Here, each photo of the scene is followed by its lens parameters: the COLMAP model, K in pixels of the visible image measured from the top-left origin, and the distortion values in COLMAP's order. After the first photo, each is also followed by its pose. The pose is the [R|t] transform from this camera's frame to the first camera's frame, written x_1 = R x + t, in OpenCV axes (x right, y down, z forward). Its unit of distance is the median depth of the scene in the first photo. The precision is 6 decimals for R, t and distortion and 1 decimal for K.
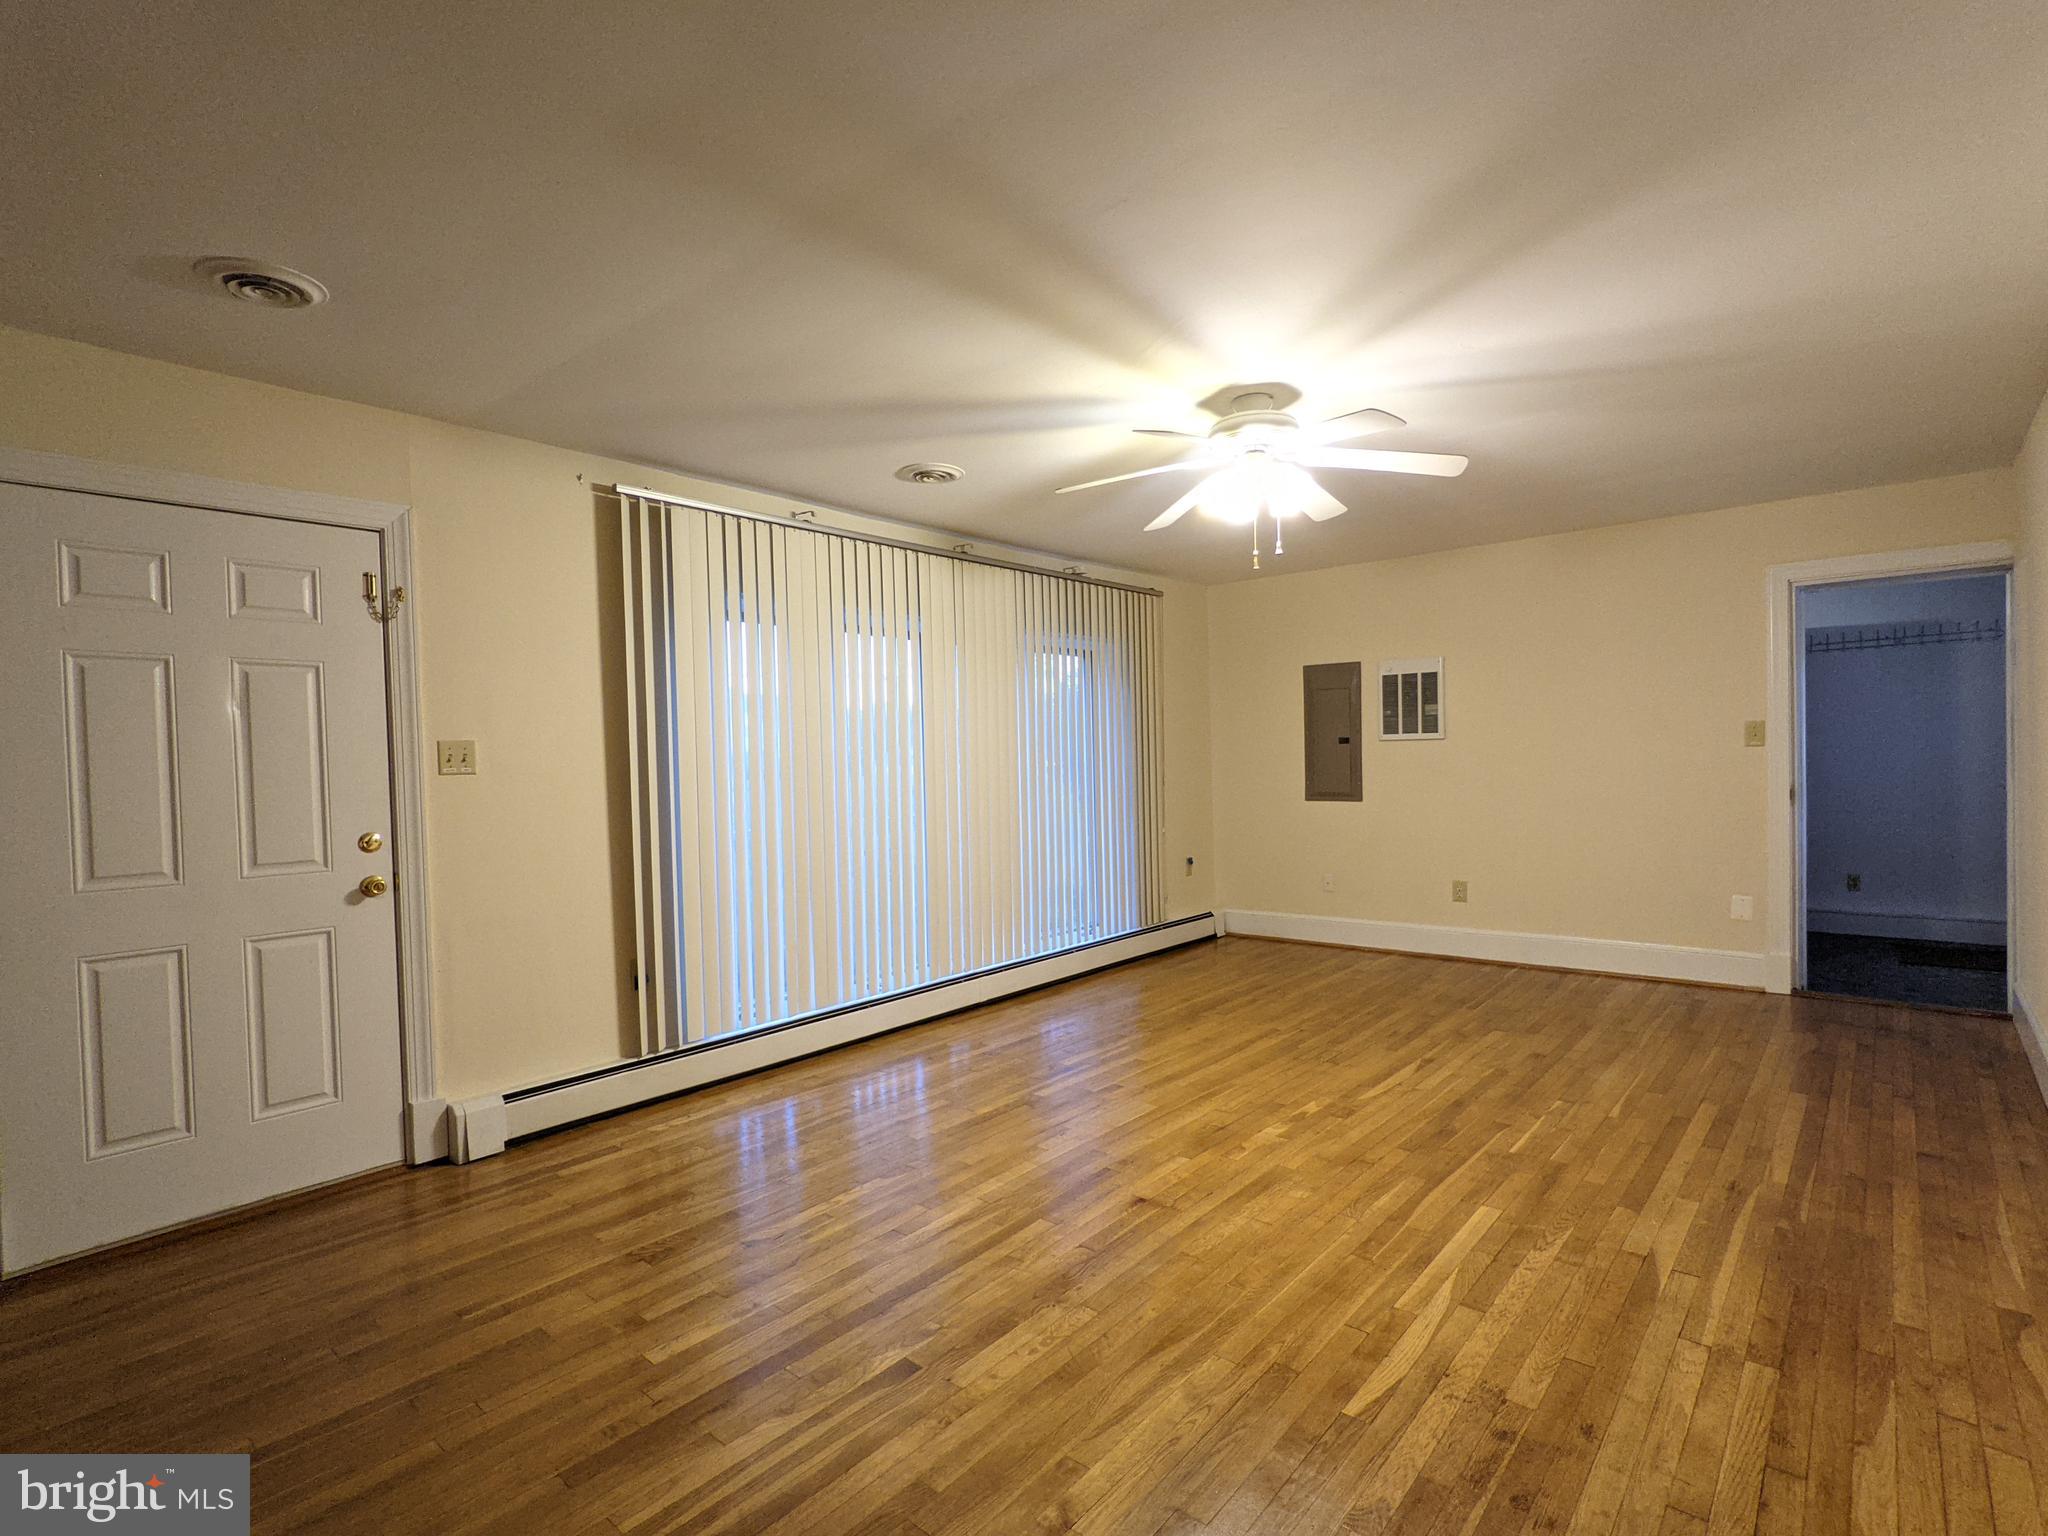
lens RADIAL K [[991.4, 0, 1024.3], [0, 991.4, 777.6], [0, 0, 1]] dist [0.000643, 0.000614]
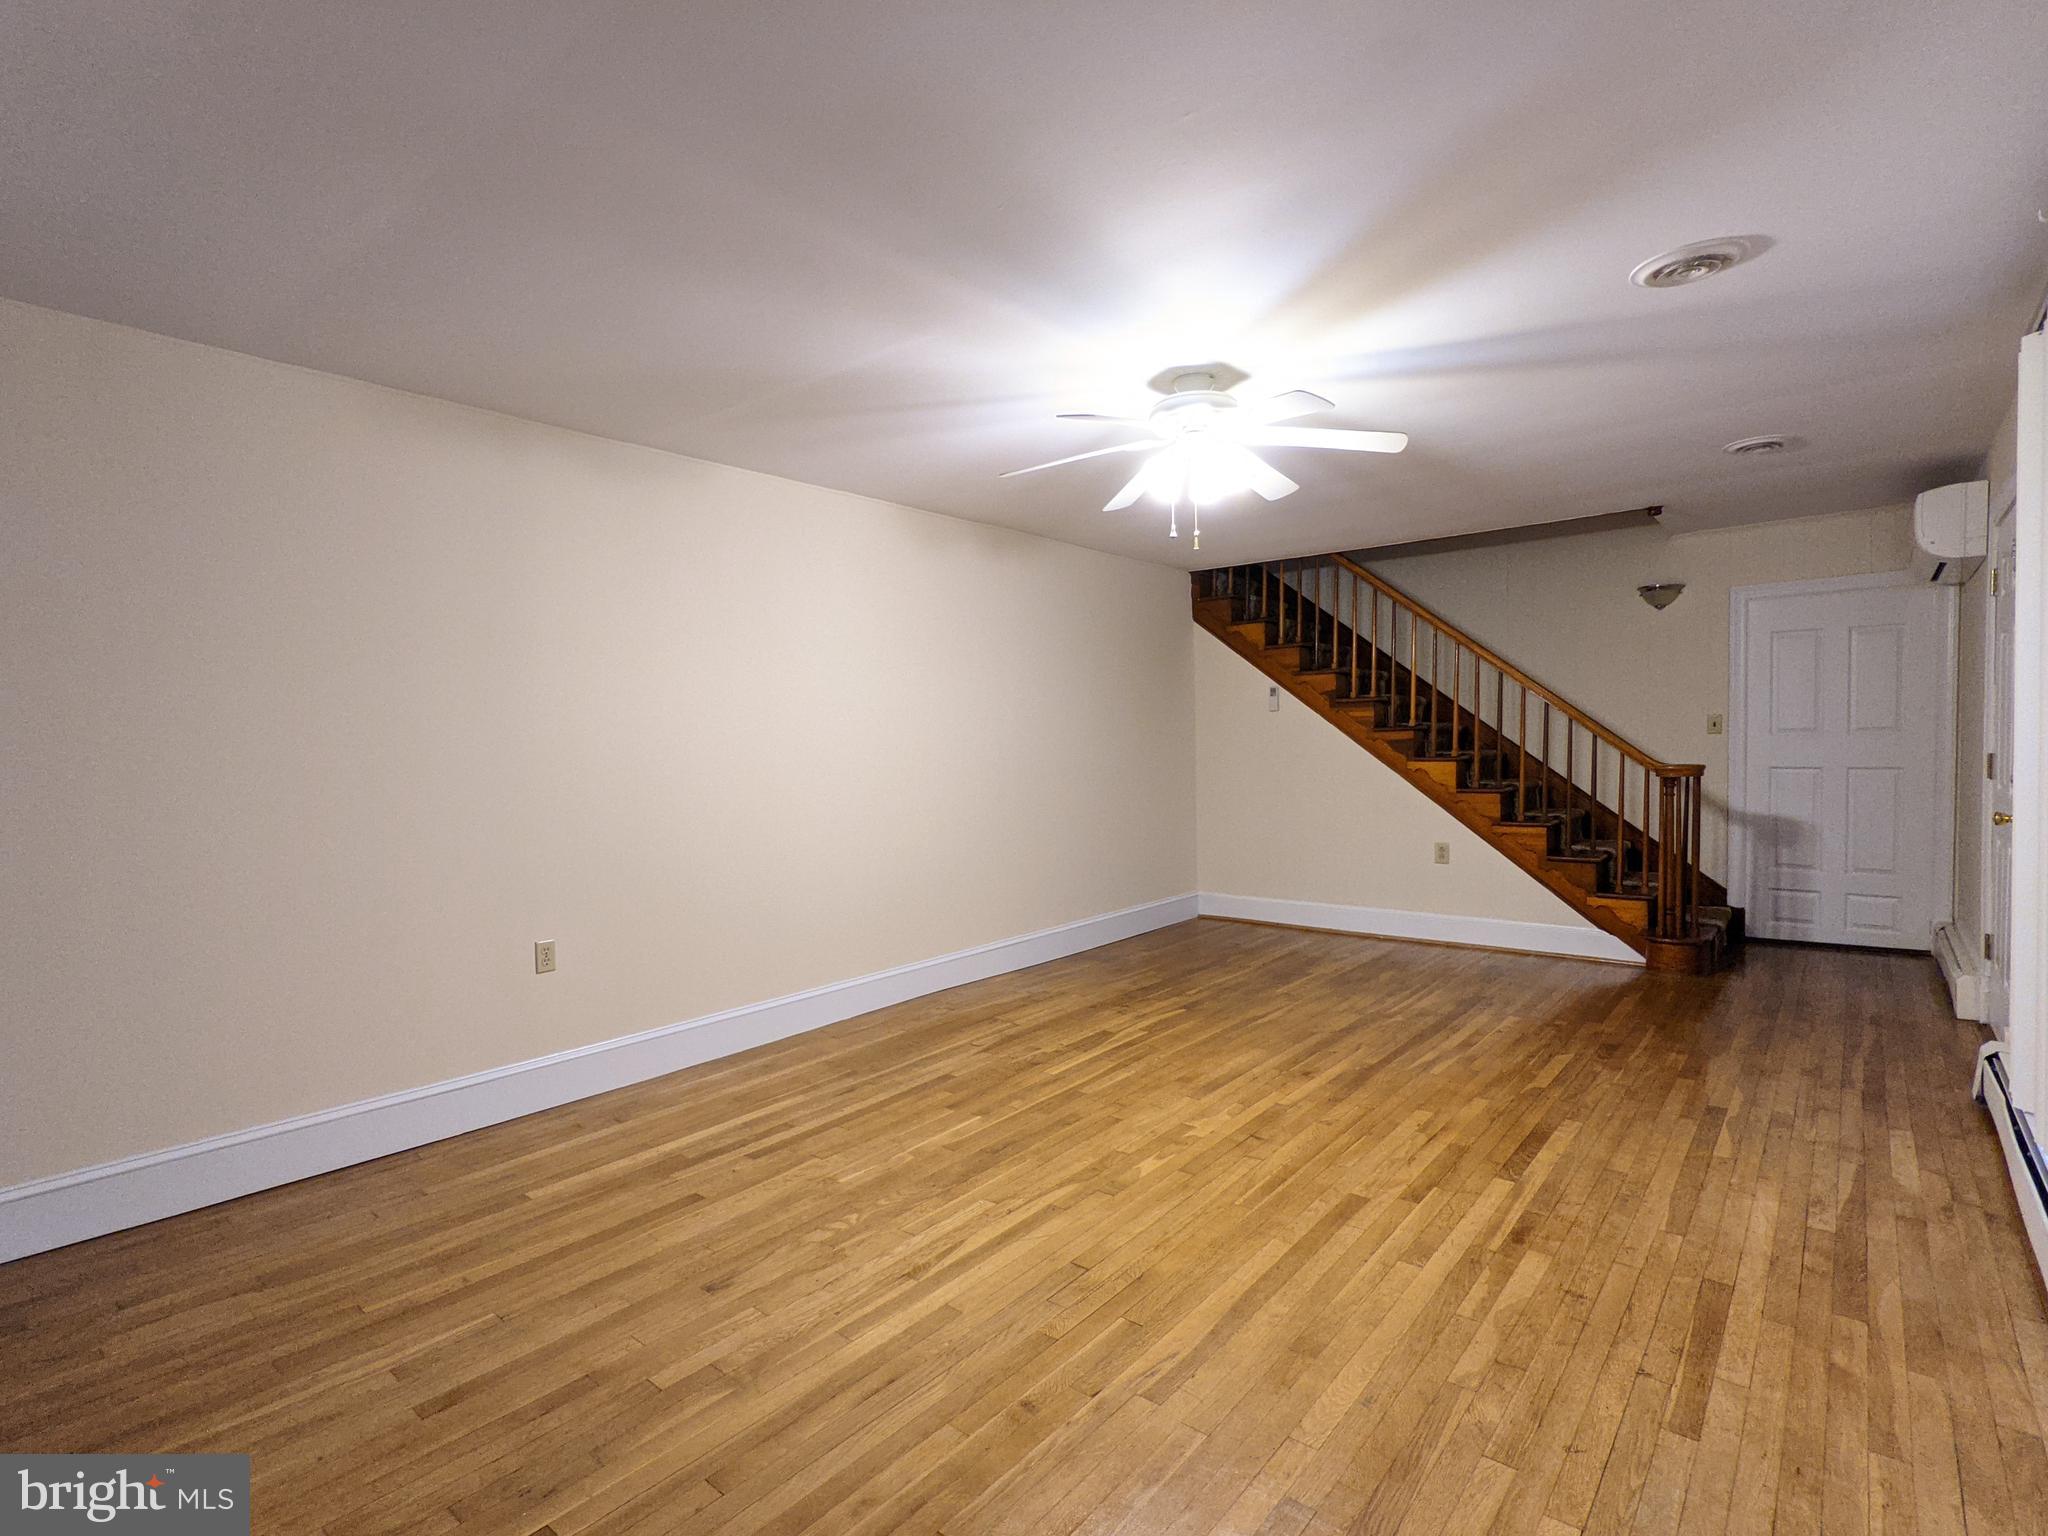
lens RADIAL K [[991.4, 0, 1024.3], [0, 991.4, 777.6], [0, 0, 1]] dist [0.000643, 0.000614]
pose [[-0.998803, 0.046176, -0.016137, 0.385067], [0.045223, 0.997456, 0.055112, -0.039272], [0.018641, 0.054316, -0.998350, 1.780202]]
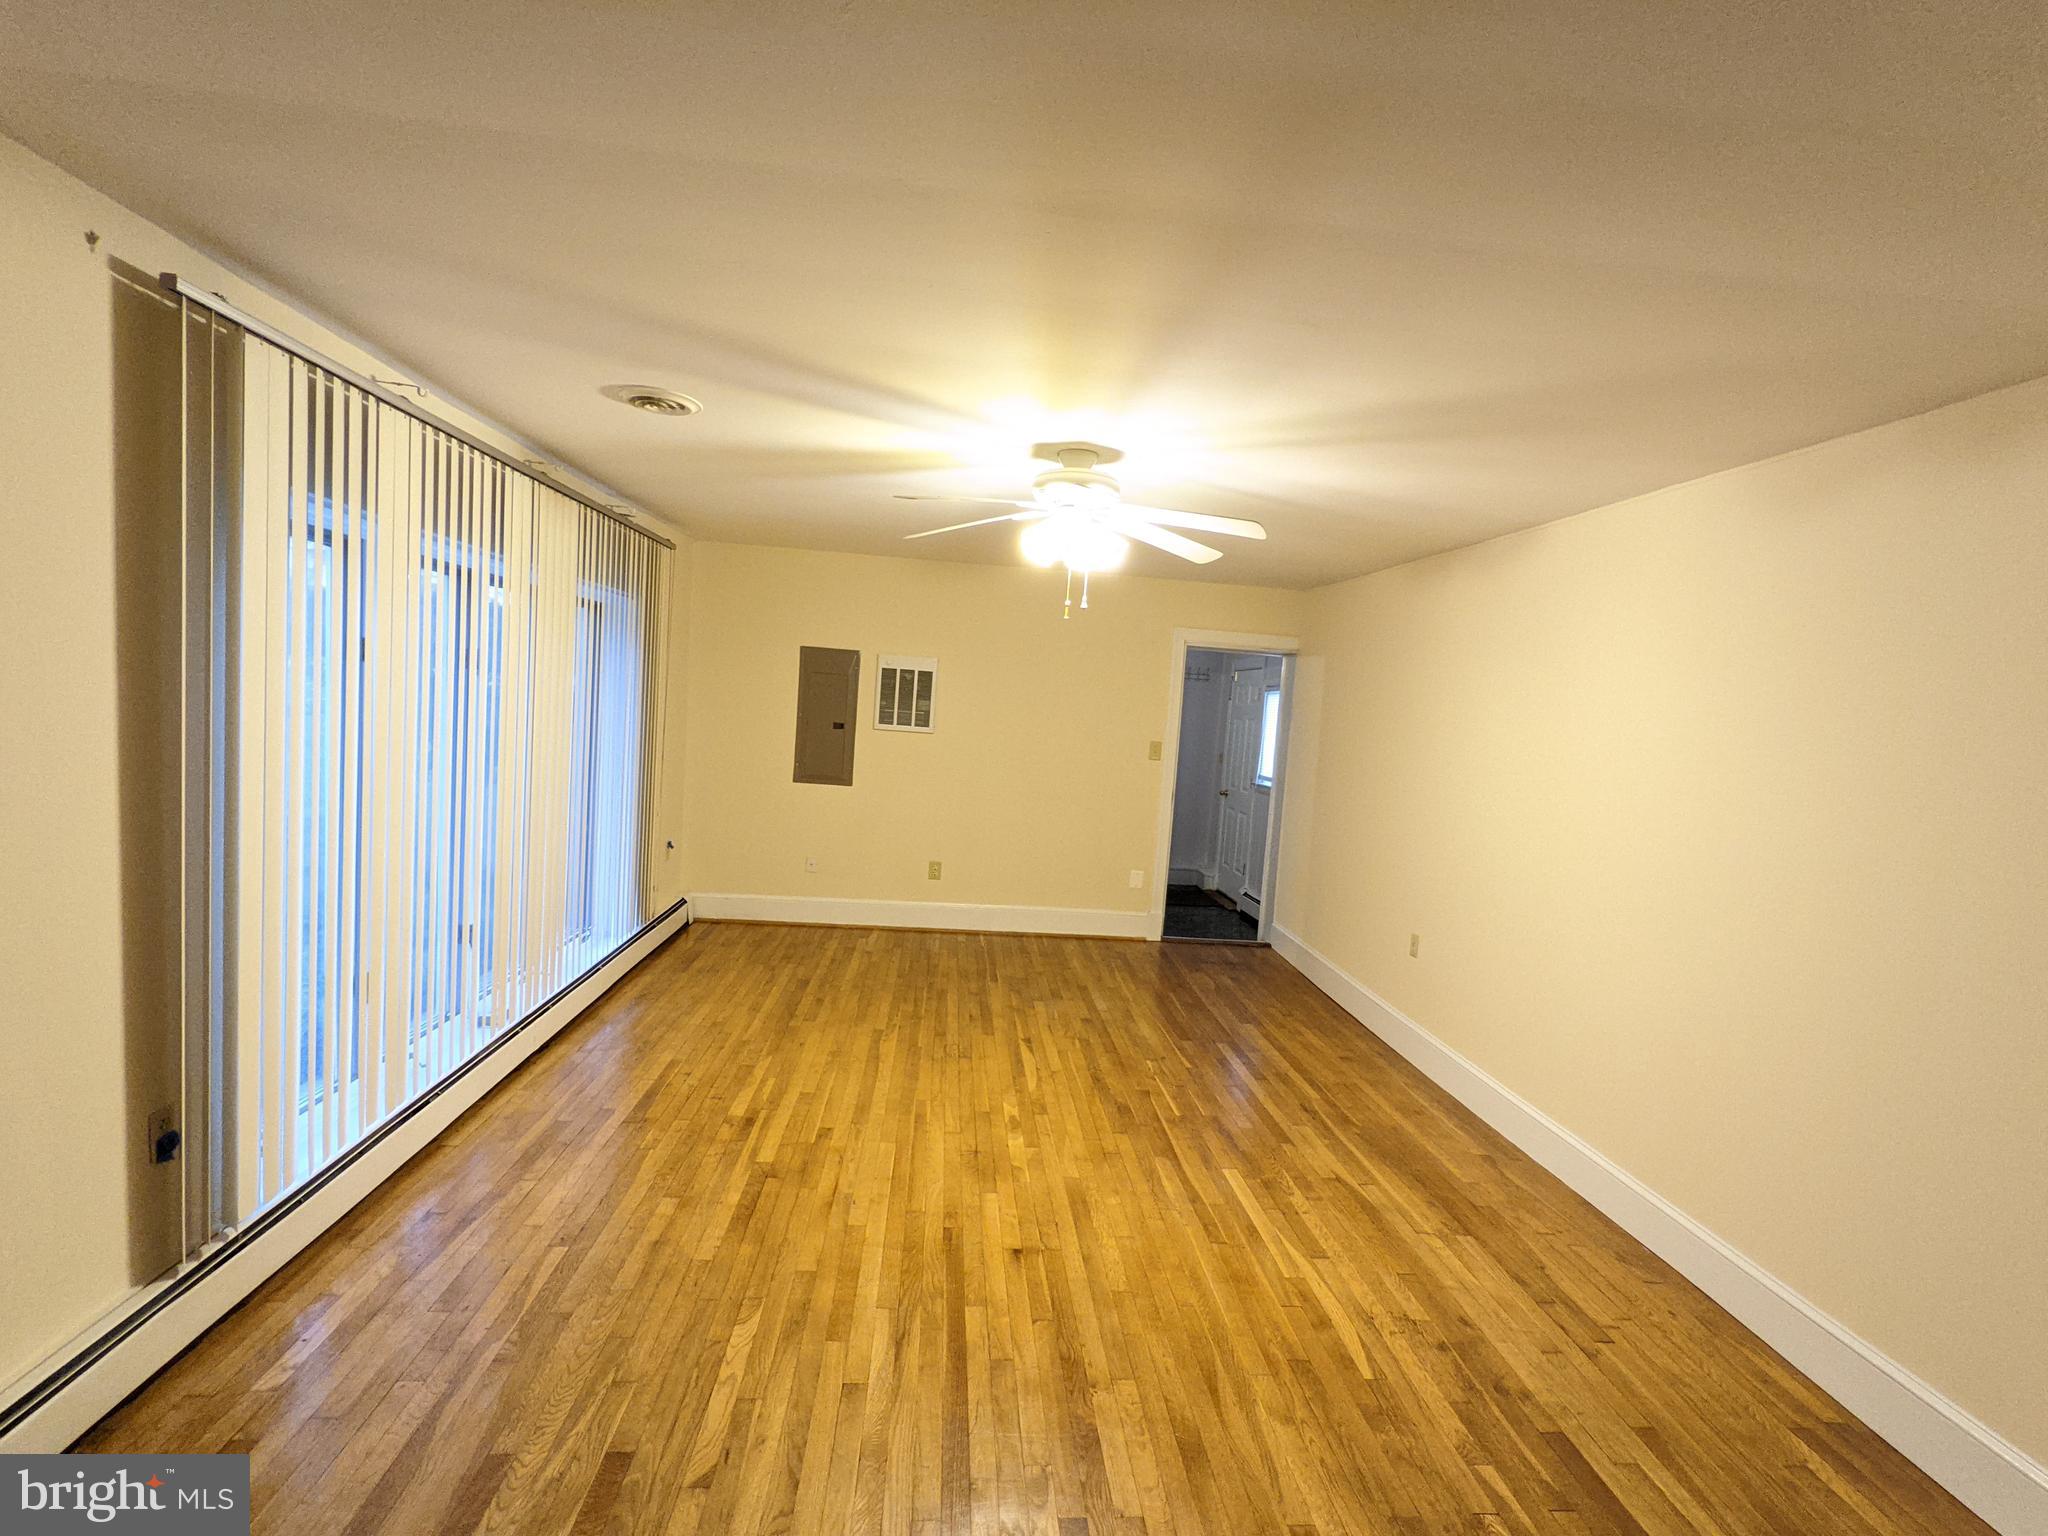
lens RADIAL K [[991.4, 0, 1024.3], [0, 991.4, 777.6], [0, 0, 1]] dist [0.000643, 0.000614]
pose [[0.698260, 0.017978, 0.715619, -0.476910], [-0.073278, 0.996228, 0.046473, -0.079741], [-0.712084, -0.084889, 0.696943, 0.260748]]
